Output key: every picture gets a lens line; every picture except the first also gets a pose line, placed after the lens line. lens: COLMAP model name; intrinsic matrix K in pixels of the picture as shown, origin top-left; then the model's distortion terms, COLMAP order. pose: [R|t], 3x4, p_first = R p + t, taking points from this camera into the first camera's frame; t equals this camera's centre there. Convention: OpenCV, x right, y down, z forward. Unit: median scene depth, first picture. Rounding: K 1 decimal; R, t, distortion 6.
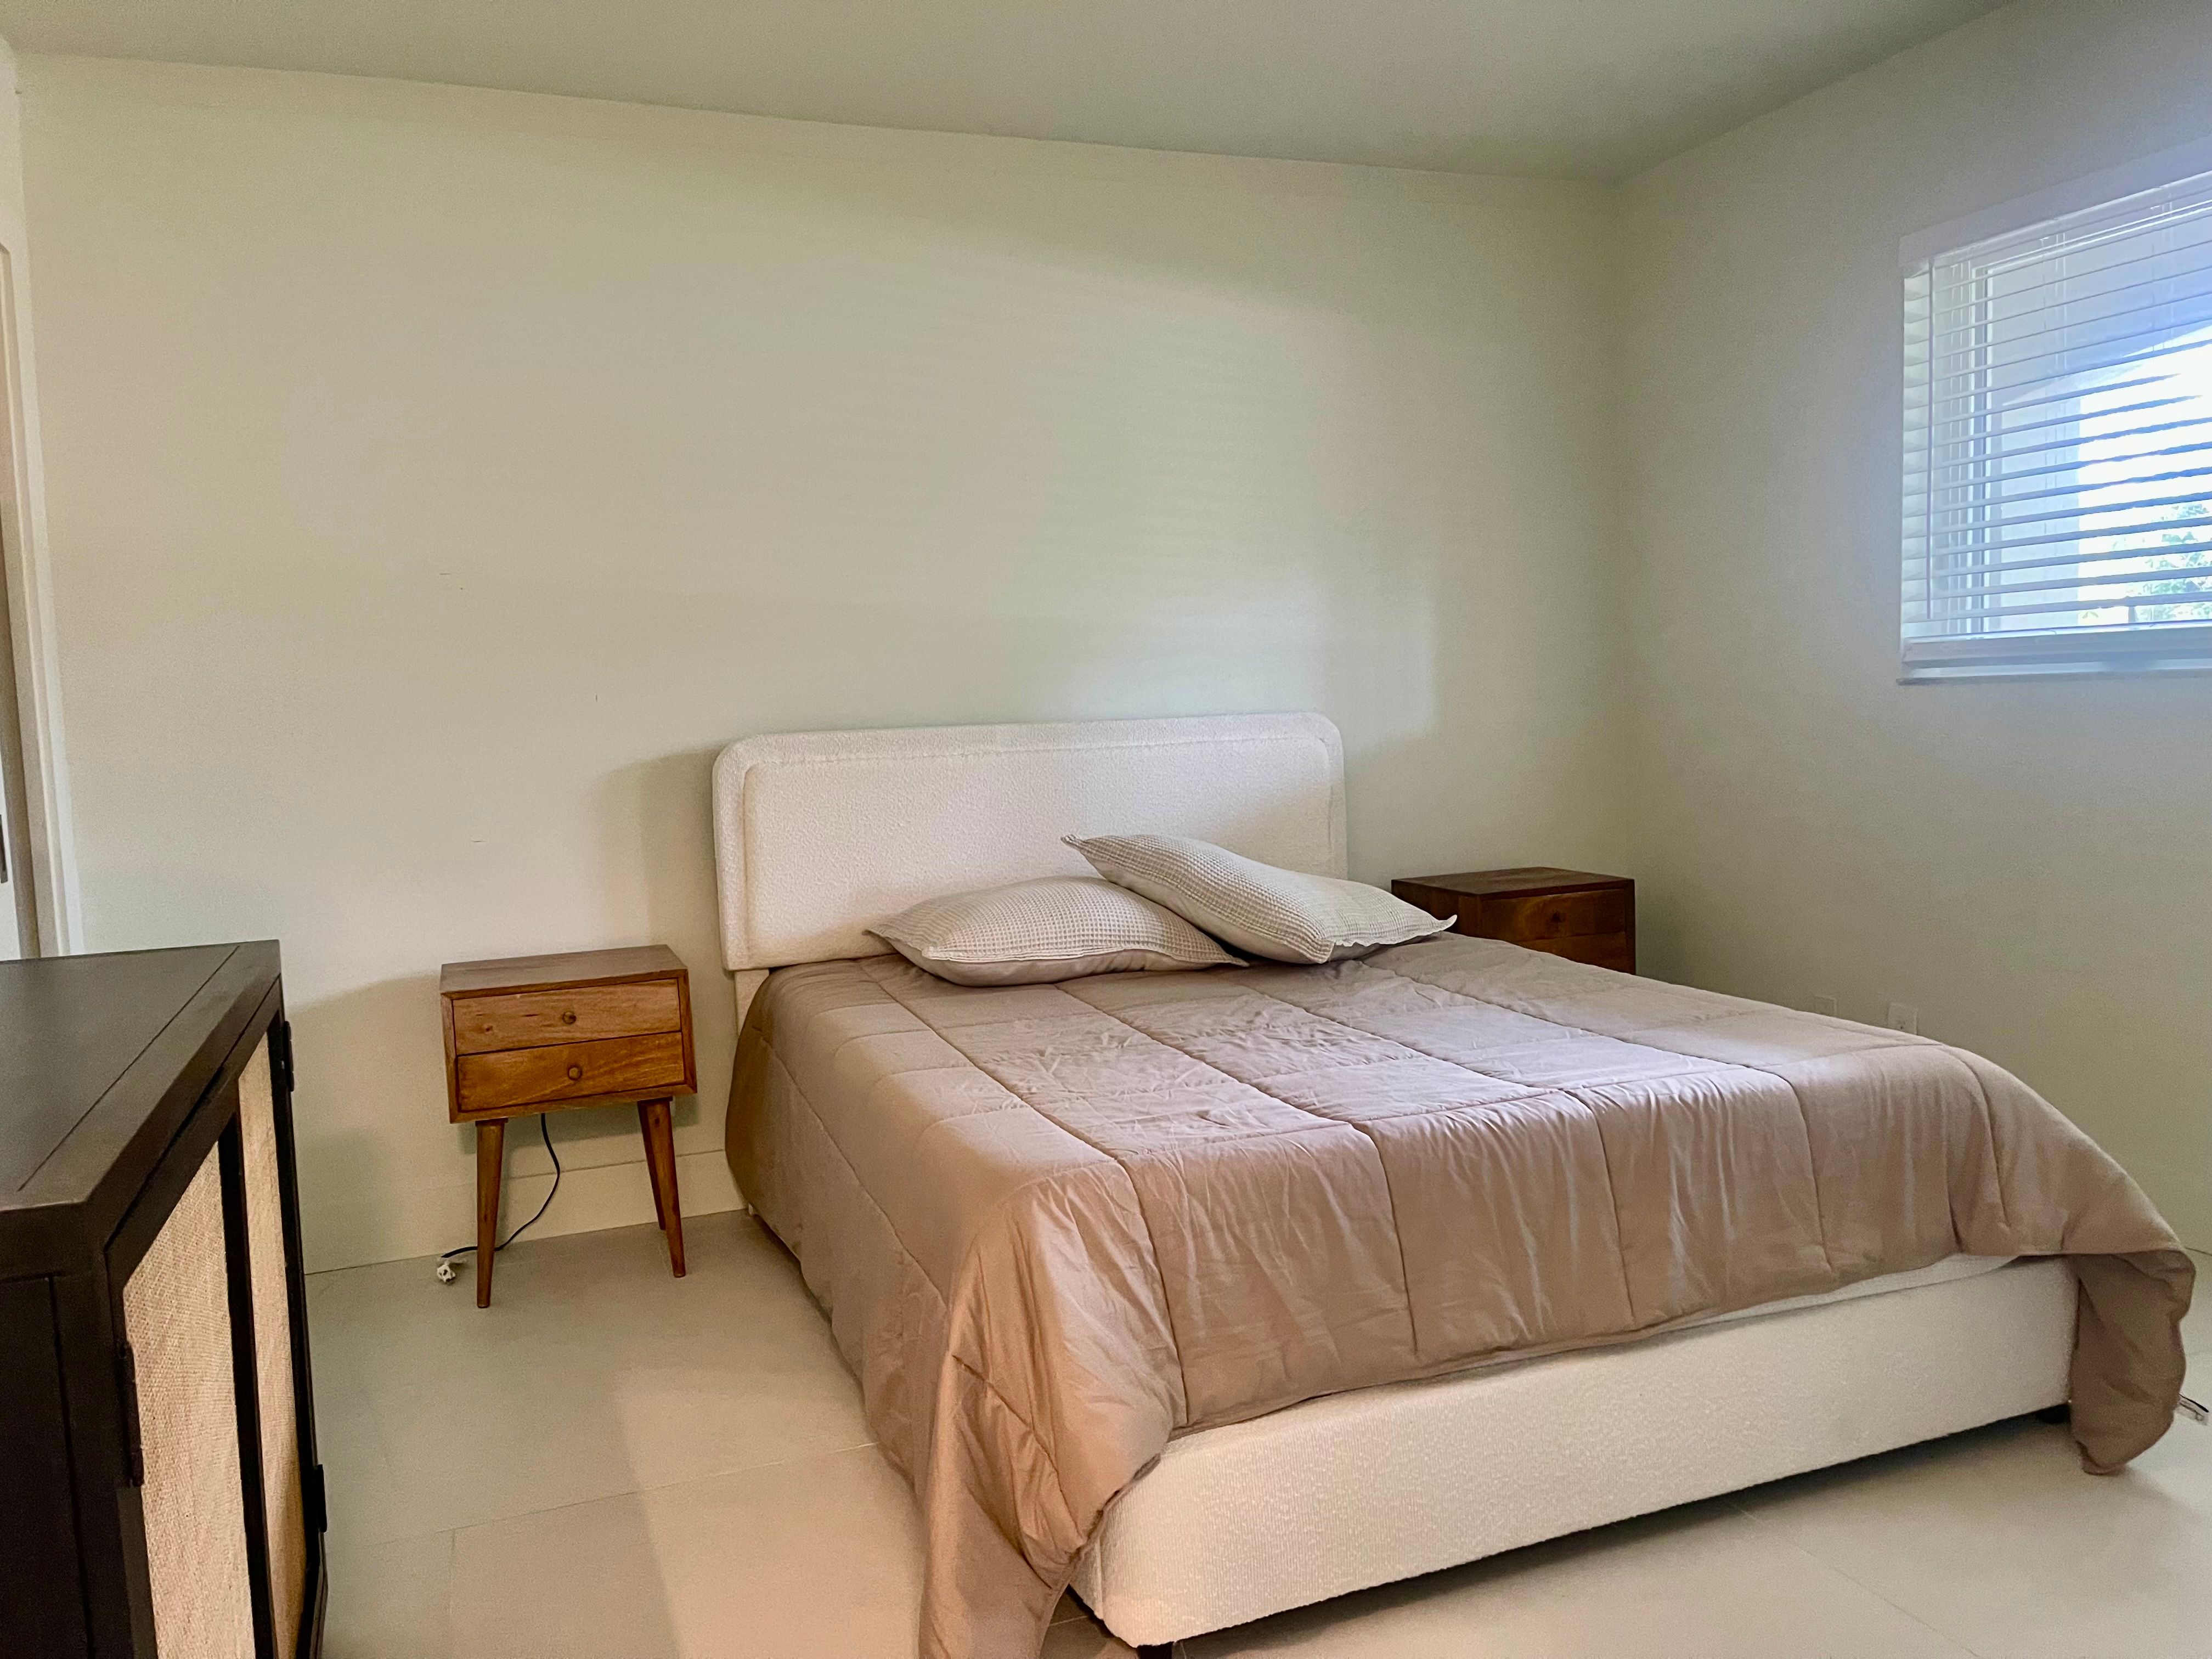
lens RADIAL K [[1697.5, 0, 1141.4], [0, 1697.5, 811.4], [0, 0, 1]] dist [0.095660, -0.126867]
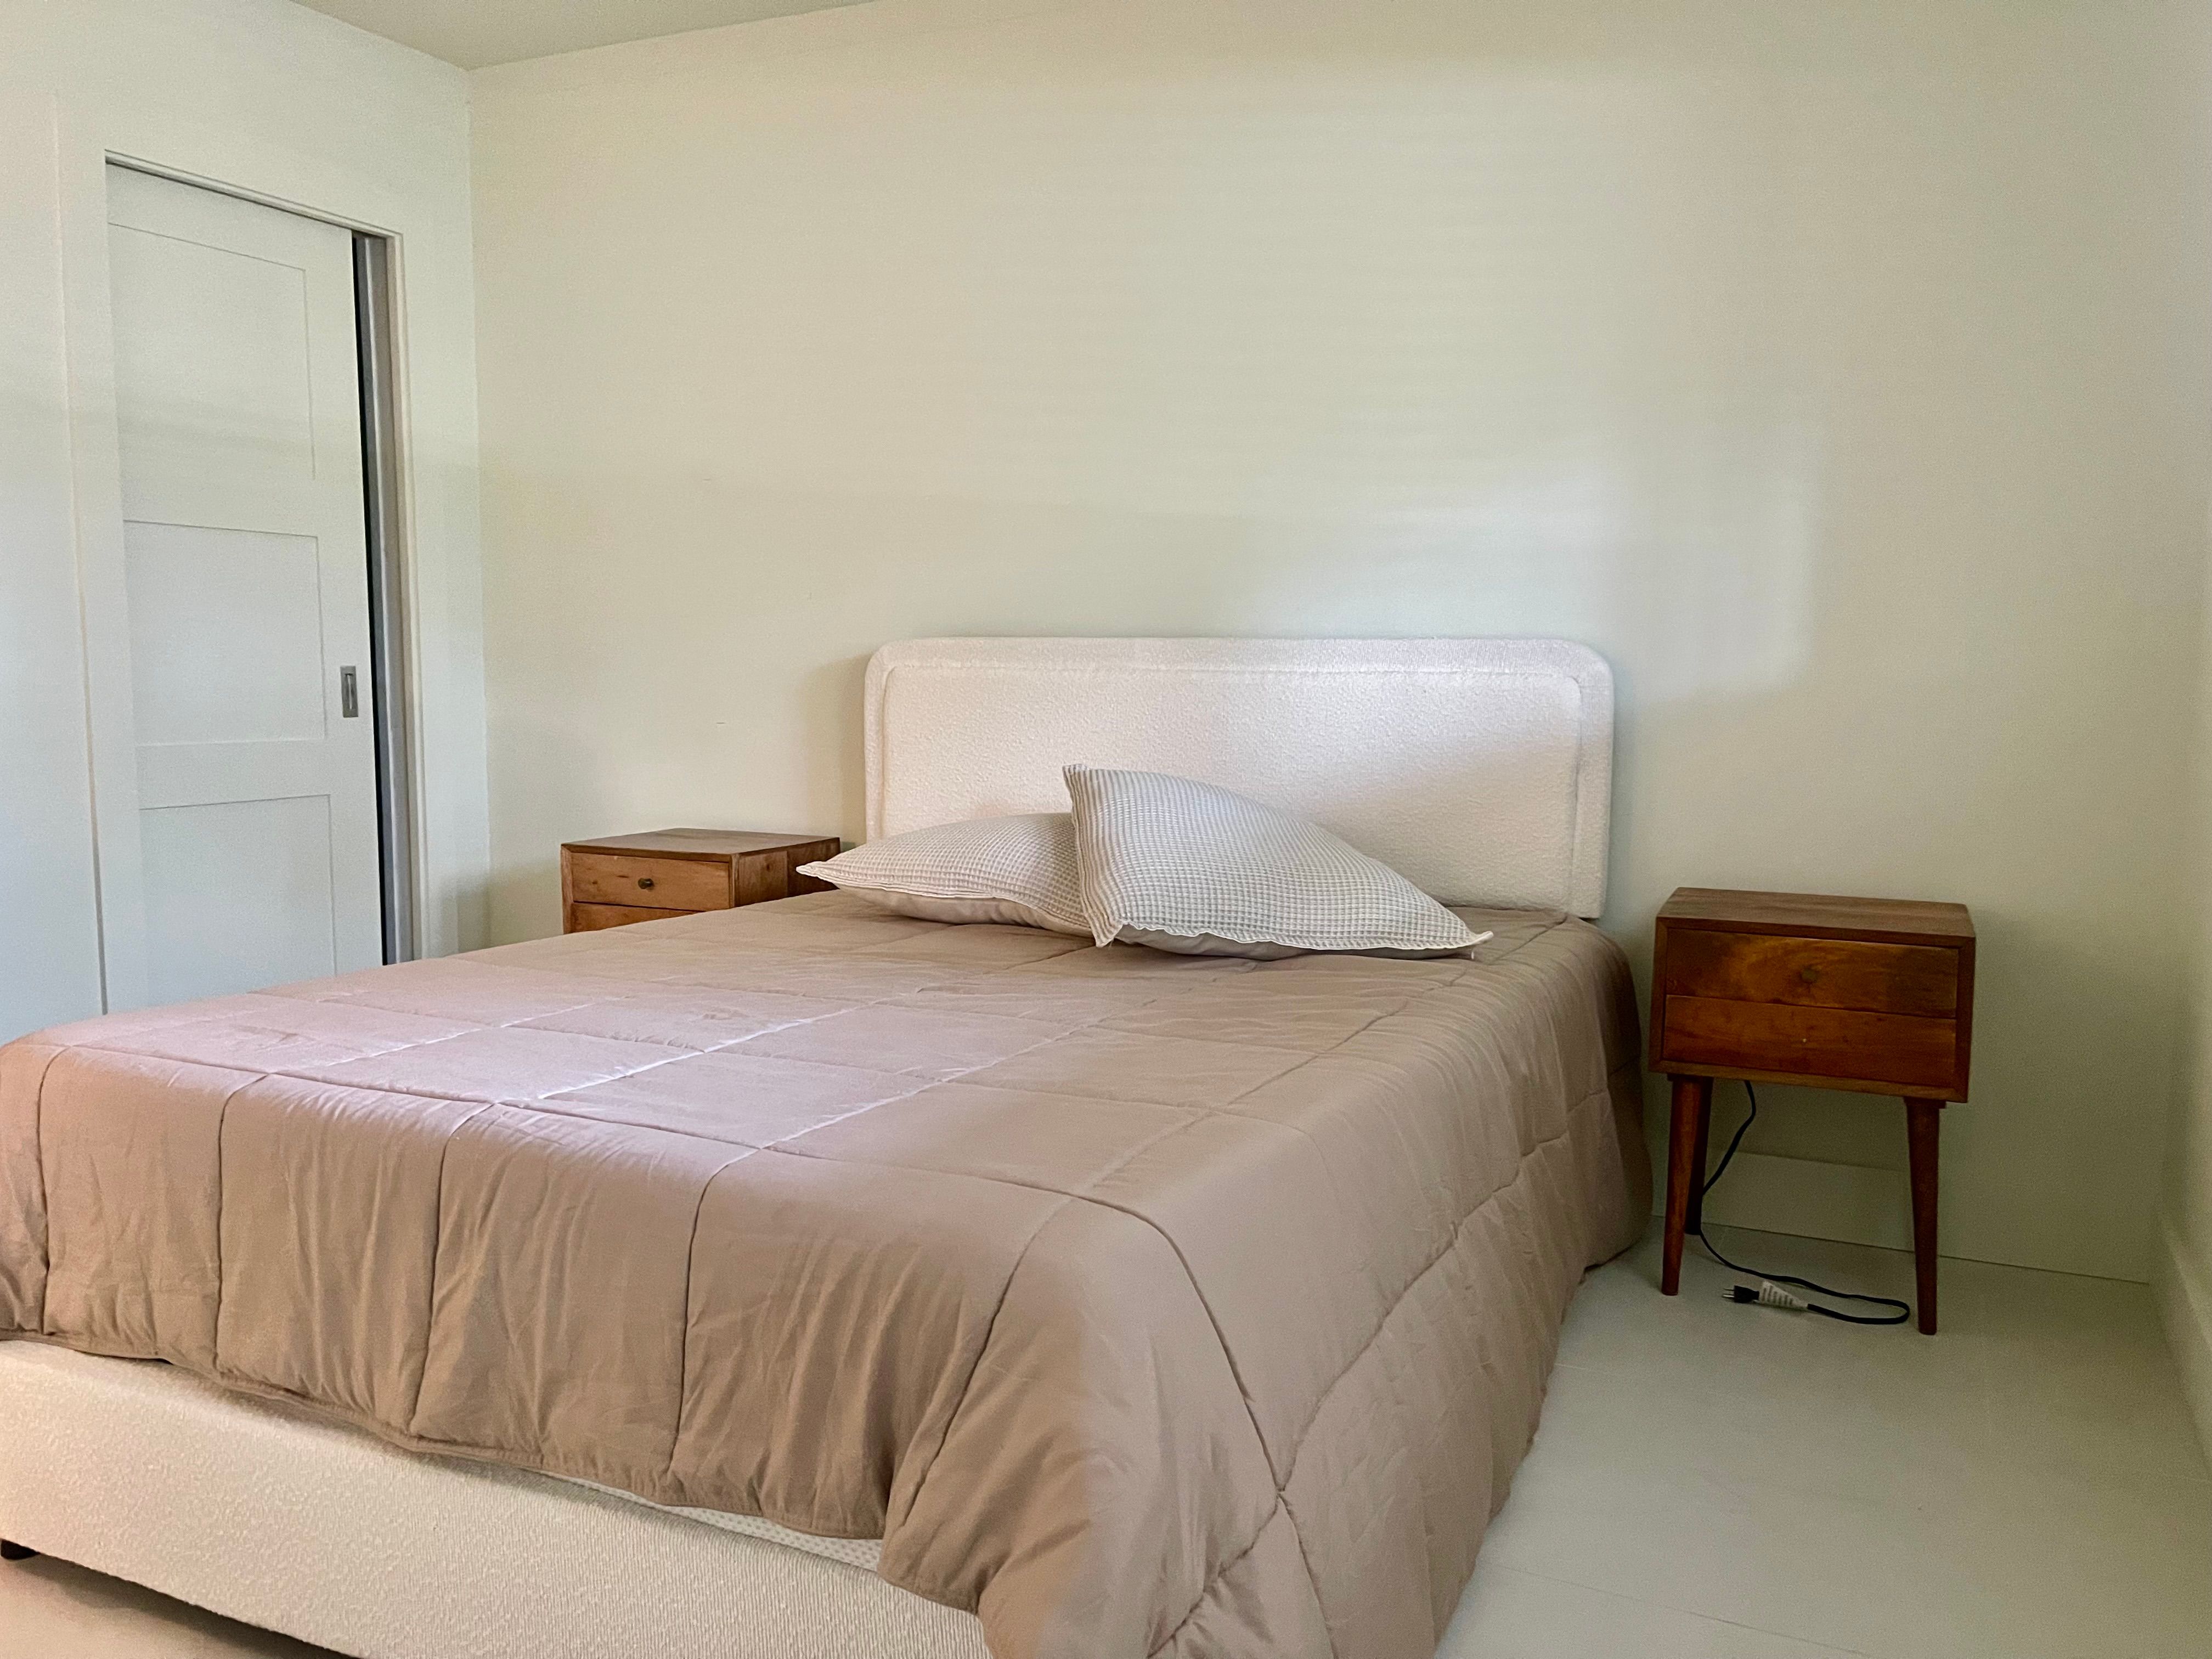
lens RADIAL K [[1697.5, 0, 1141.4], [0, 1697.5, 811.4], [0, 0, 1]] dist [0.095660, -0.126867]
pose [[0.673260, 0.101229, -0.732444, 0.586730], [-0.089585, 0.994454, 0.055095, -0.011458], [0.733959, 0.028523, 0.678595, 0.433088]]
